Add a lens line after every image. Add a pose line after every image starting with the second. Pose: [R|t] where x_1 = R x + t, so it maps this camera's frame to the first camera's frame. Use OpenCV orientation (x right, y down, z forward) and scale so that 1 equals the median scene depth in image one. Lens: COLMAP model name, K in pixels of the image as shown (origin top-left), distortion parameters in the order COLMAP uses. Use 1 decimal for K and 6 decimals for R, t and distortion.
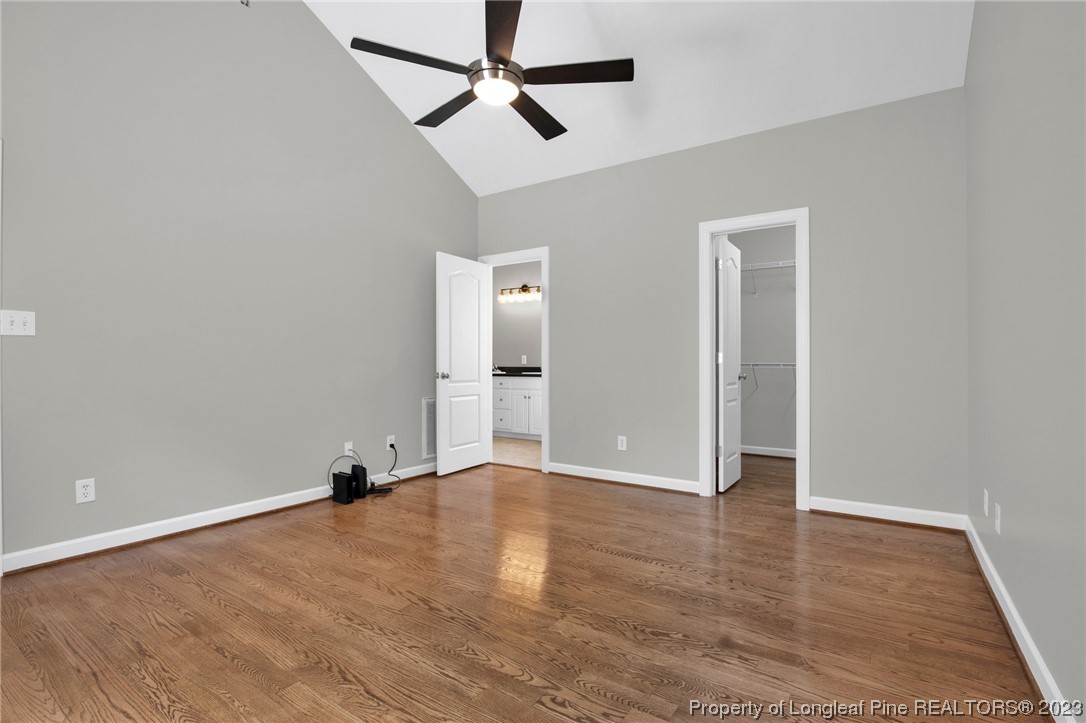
lens RADIAL K [[508.4, 0, 545.8], [0, 508.4, 362.8], [0, 0, 1]] dist [-0.033550, 0.003723]
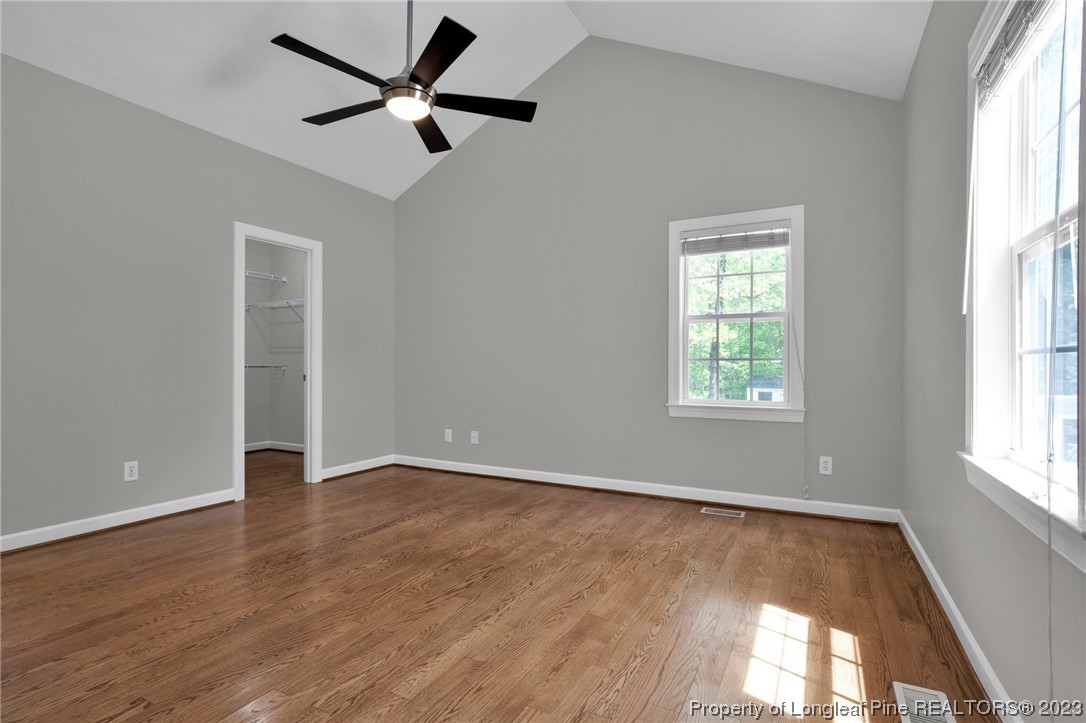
lens RADIAL K [[508.4, 0, 549.0], [0, 508.4, 362.8], [0, 0, 1]] dist [-0.033550, 0.003723]
pose [[-0.090841, 0.001888, 0.995864, -1.225129], [0.003069, 0.999994, -0.001616, -0.001210], [-0.995861, 0.002909, -0.090847, 0.837010]]
